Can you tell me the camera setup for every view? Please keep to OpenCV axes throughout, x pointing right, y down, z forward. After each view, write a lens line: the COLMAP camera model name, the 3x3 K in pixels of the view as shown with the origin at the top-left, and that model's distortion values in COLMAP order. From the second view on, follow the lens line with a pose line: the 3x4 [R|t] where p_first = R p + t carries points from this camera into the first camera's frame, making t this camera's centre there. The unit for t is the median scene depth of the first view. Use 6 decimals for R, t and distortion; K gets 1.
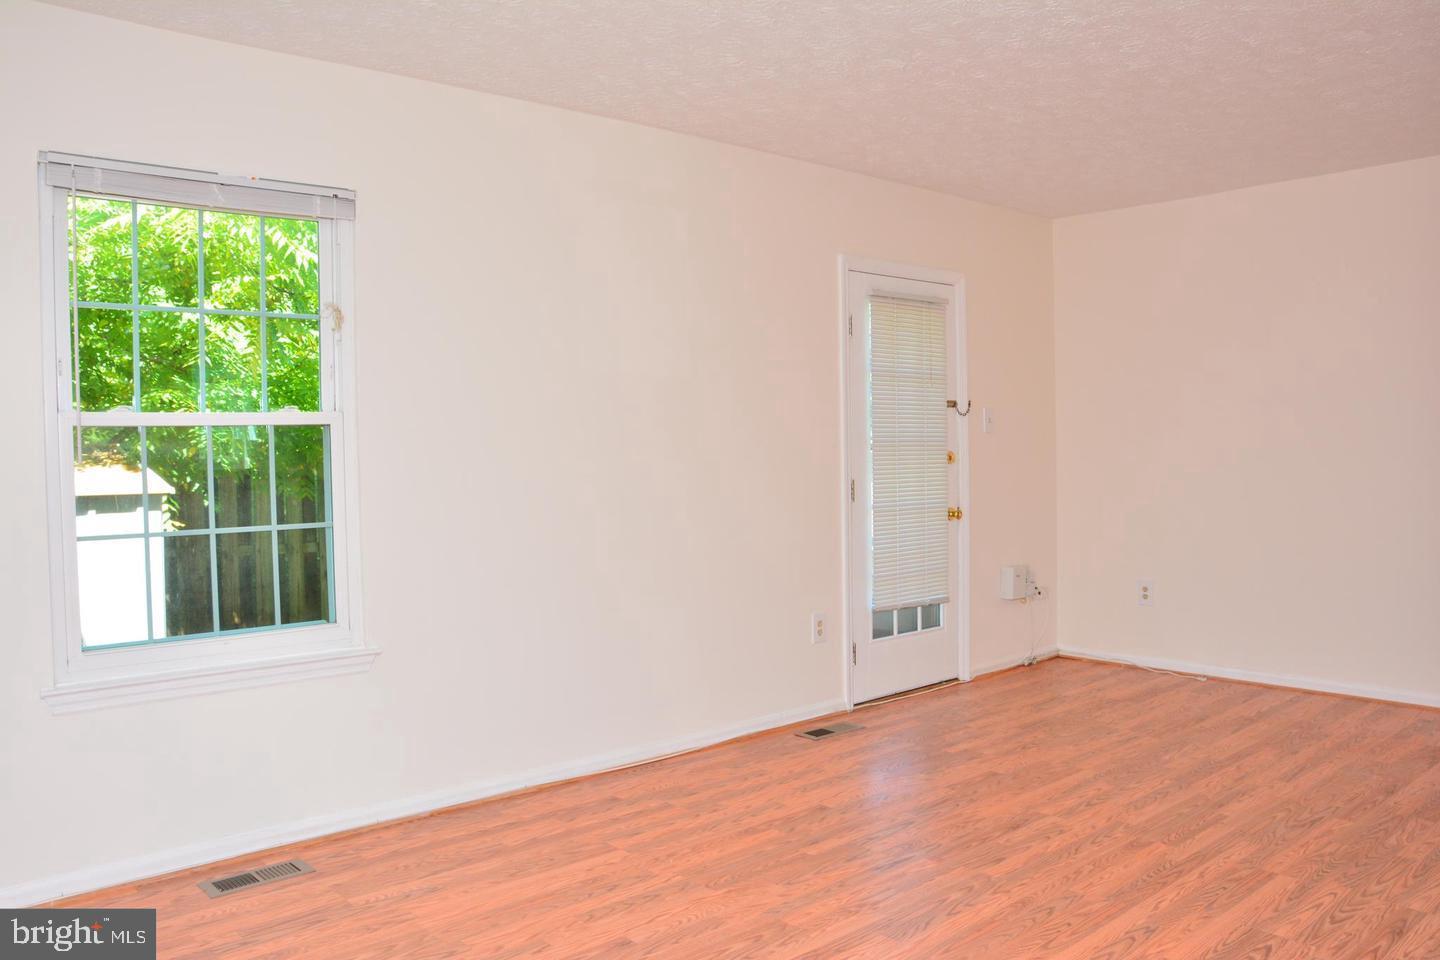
lens RADIAL K [[1117.5, 0, 725.8], [0, 1117.5, 487.0], [0, 0, 1]] dist [-0.161305, 0.117400]
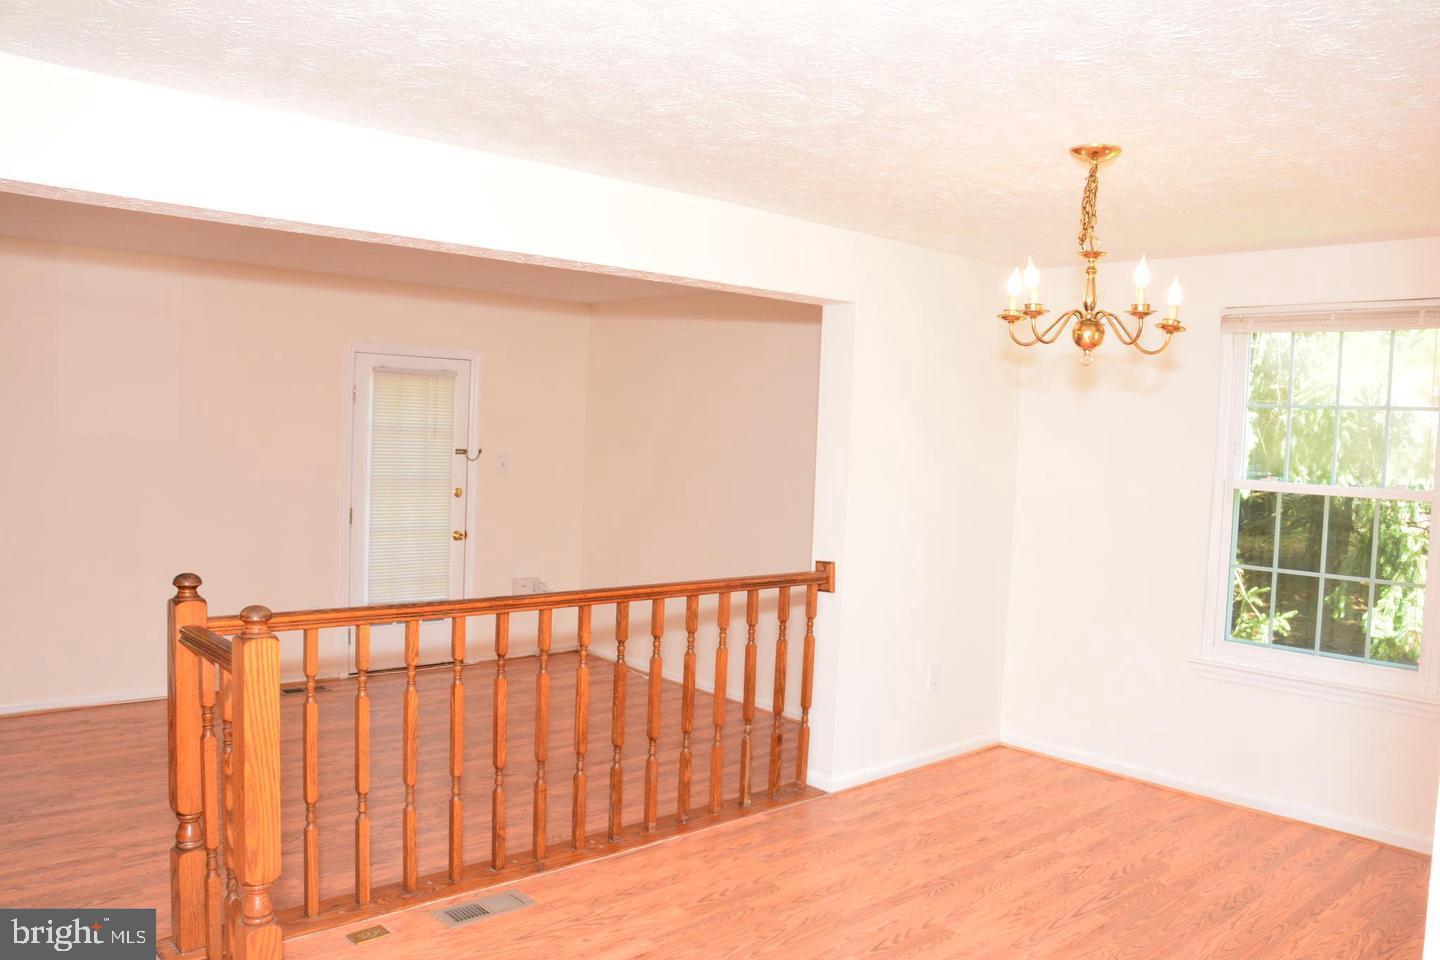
lens RADIAL K [[1117.5, 0, 725.8], [0, 1117.5, 487.0], [0, 0, 1]] dist [-0.161305, 0.117400]
pose [[0.998147, 0.058967, 0.014992, 0.557621], [-0.059267, 0.998033, 0.020428, -0.088068], [-0.013758, -0.021279, 0.999679, -0.342193]]
